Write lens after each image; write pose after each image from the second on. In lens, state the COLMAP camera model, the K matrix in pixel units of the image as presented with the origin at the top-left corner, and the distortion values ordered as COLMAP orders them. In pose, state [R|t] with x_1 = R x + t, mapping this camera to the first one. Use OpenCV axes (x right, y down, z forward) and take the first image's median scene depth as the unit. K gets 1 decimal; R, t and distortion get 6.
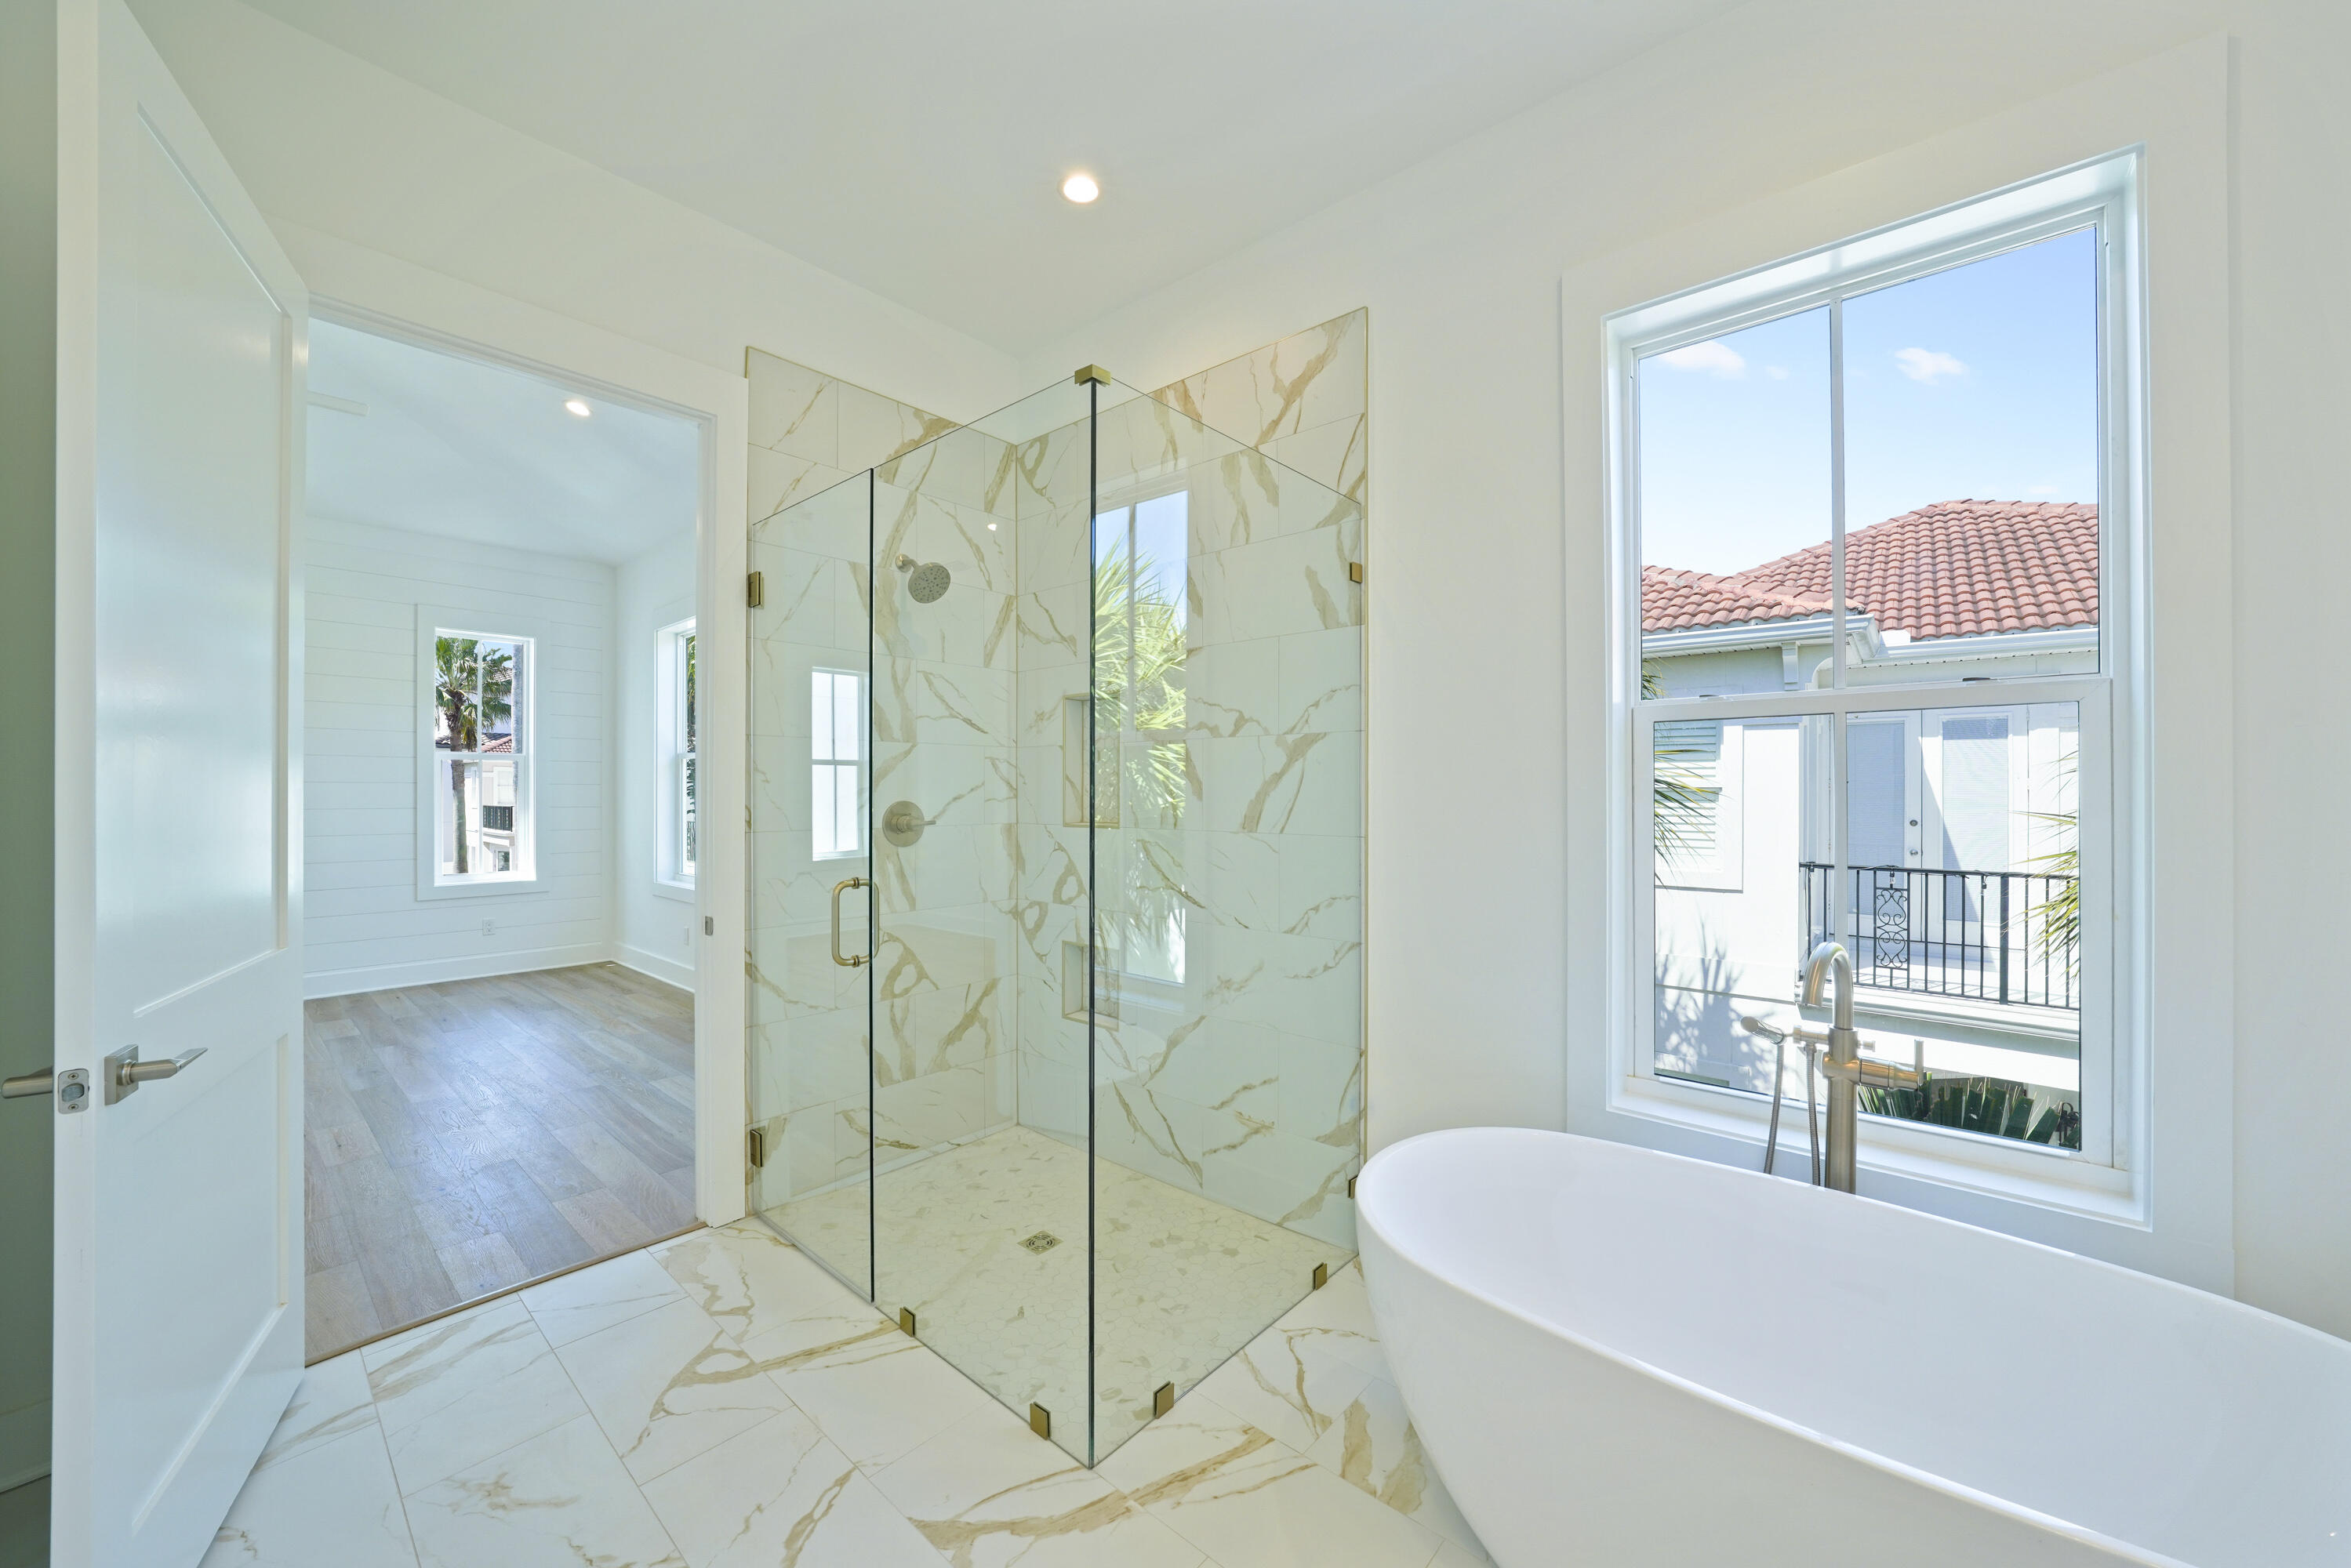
lens RADIAL K [[866.7, 0, 1216.6], [0, 866.7, 787.6], [0, 0, 1]] dist [-0.012801, 0.000955]
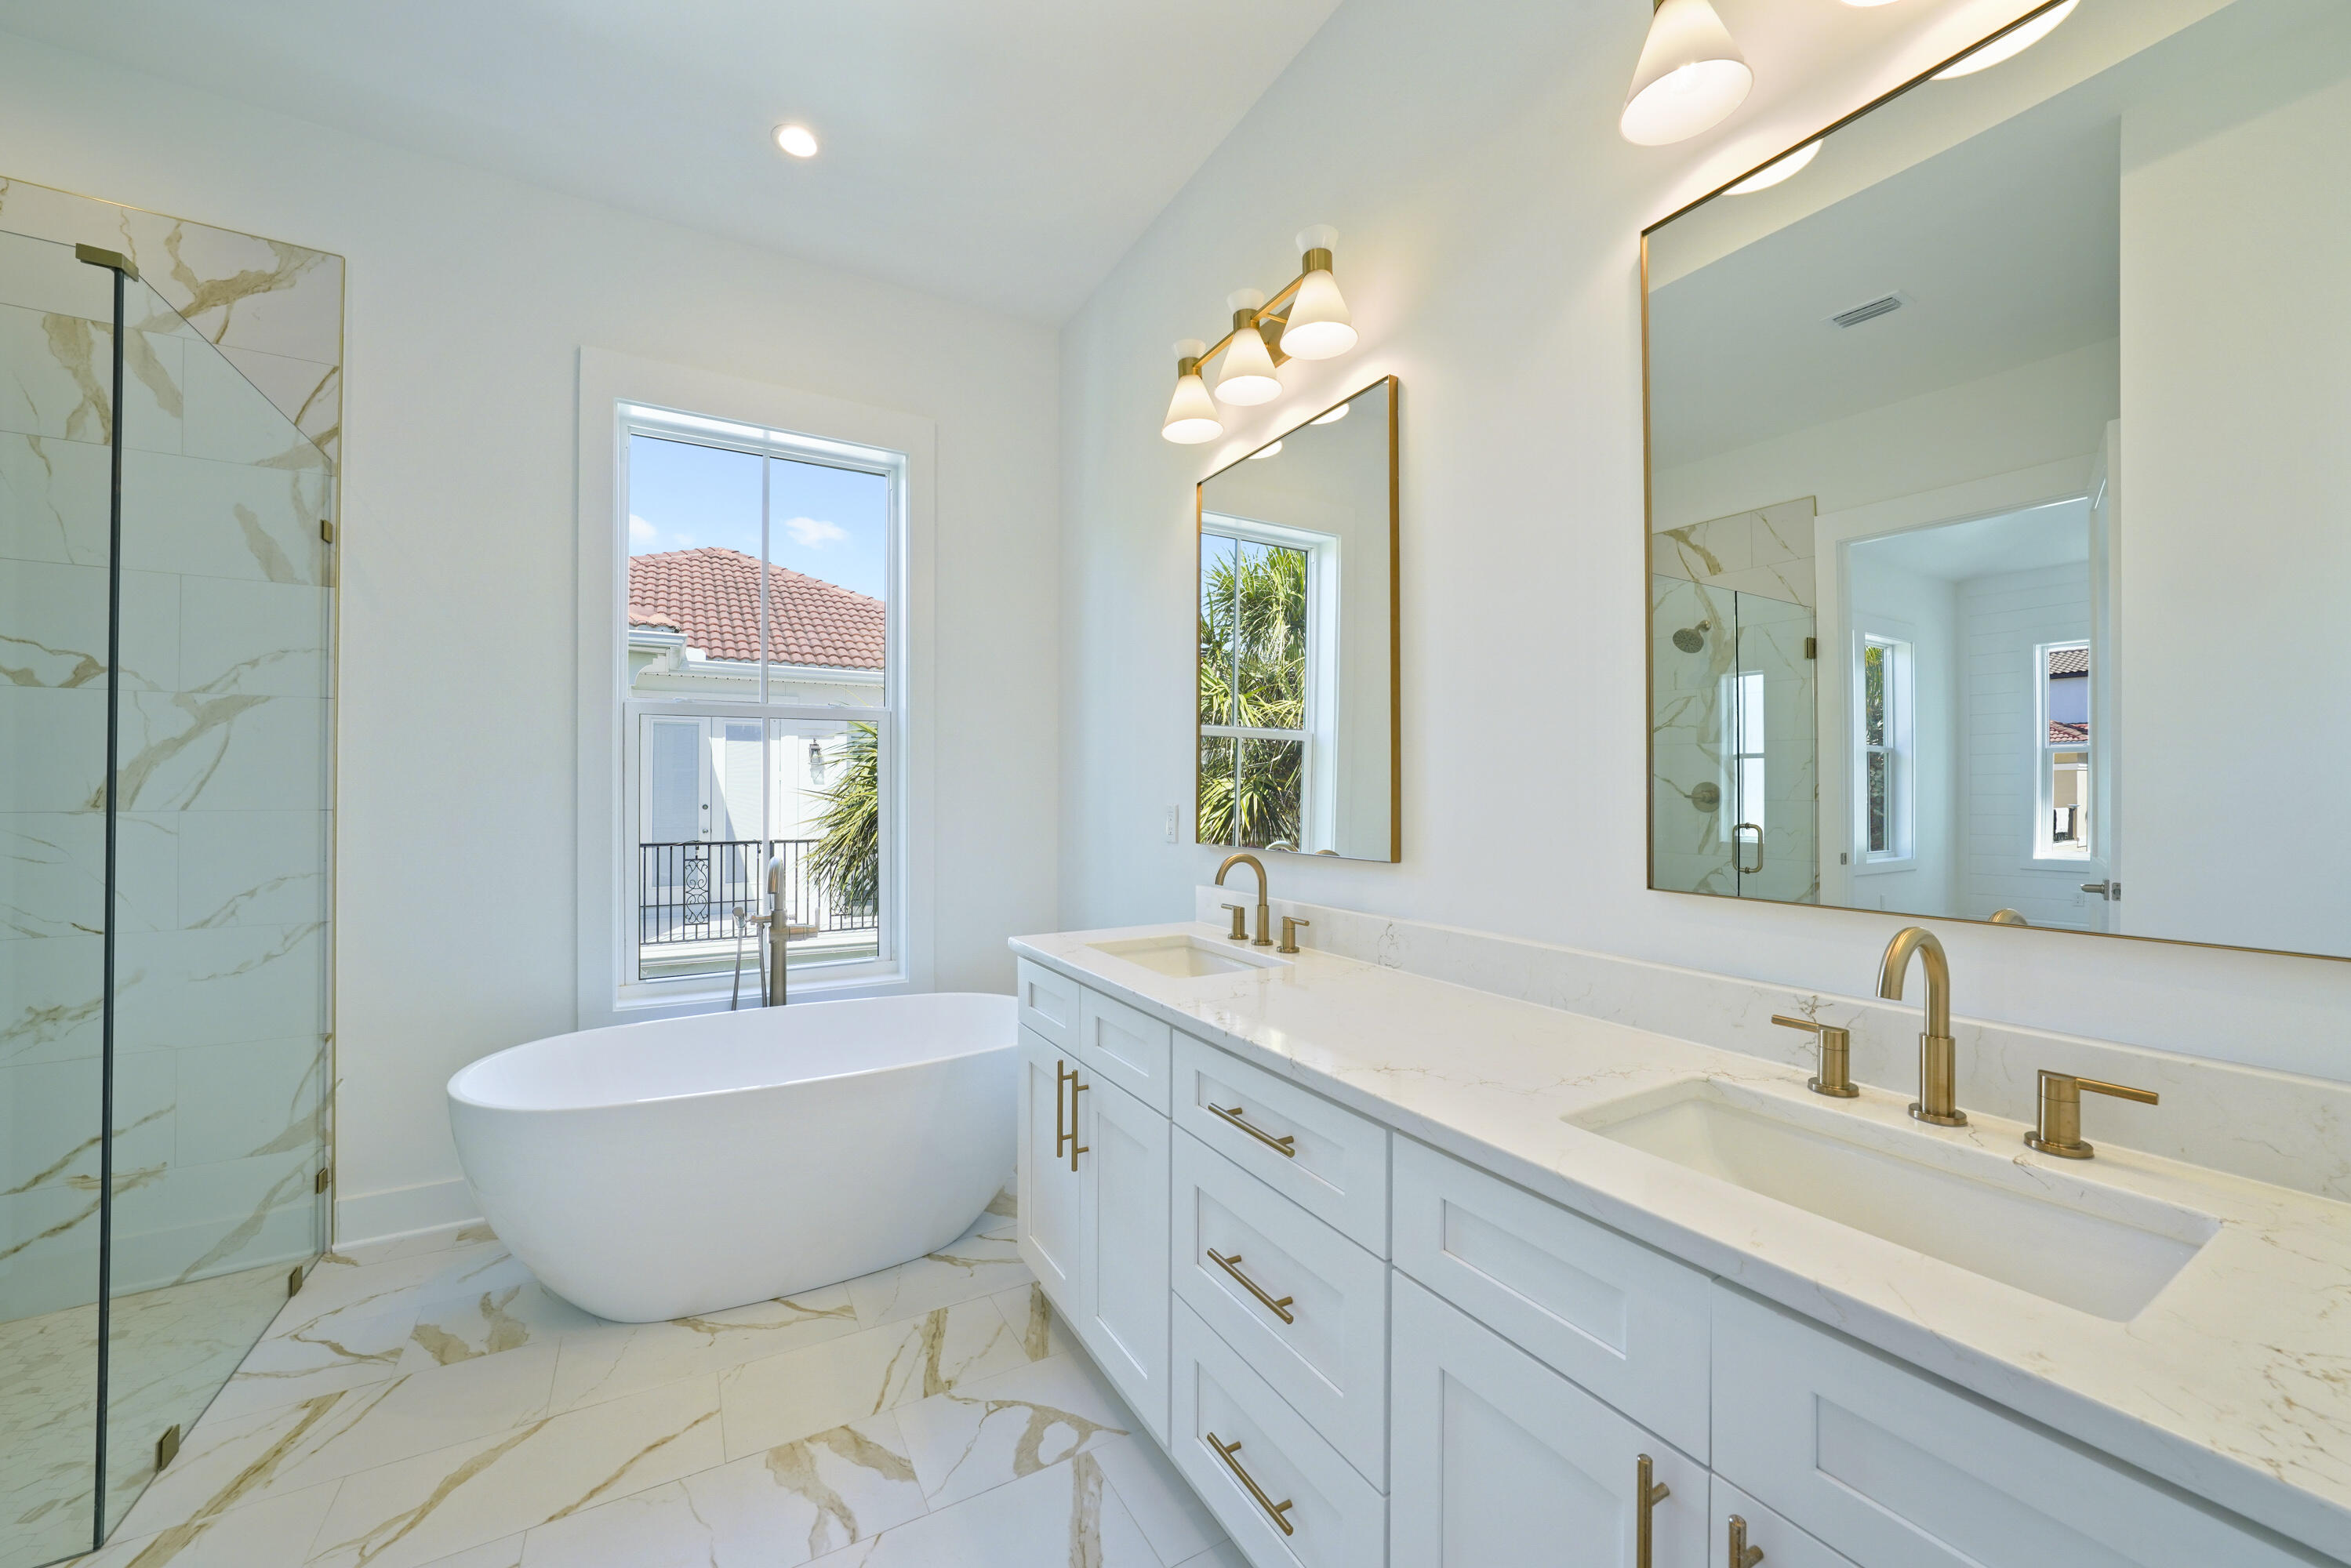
lens RADIAL K [[896.7, 0, 1187.1], [0, 896.7, 780.2], [0, 0, 1]] dist [0.012903, -0.000074]
pose [[0.337184, 0.006756, 0.941414, -0.429530], [-0.000875, 0.999976, -0.006863, 0.028934], [-0.941438, 0.001491, 0.337182, -0.209038]]
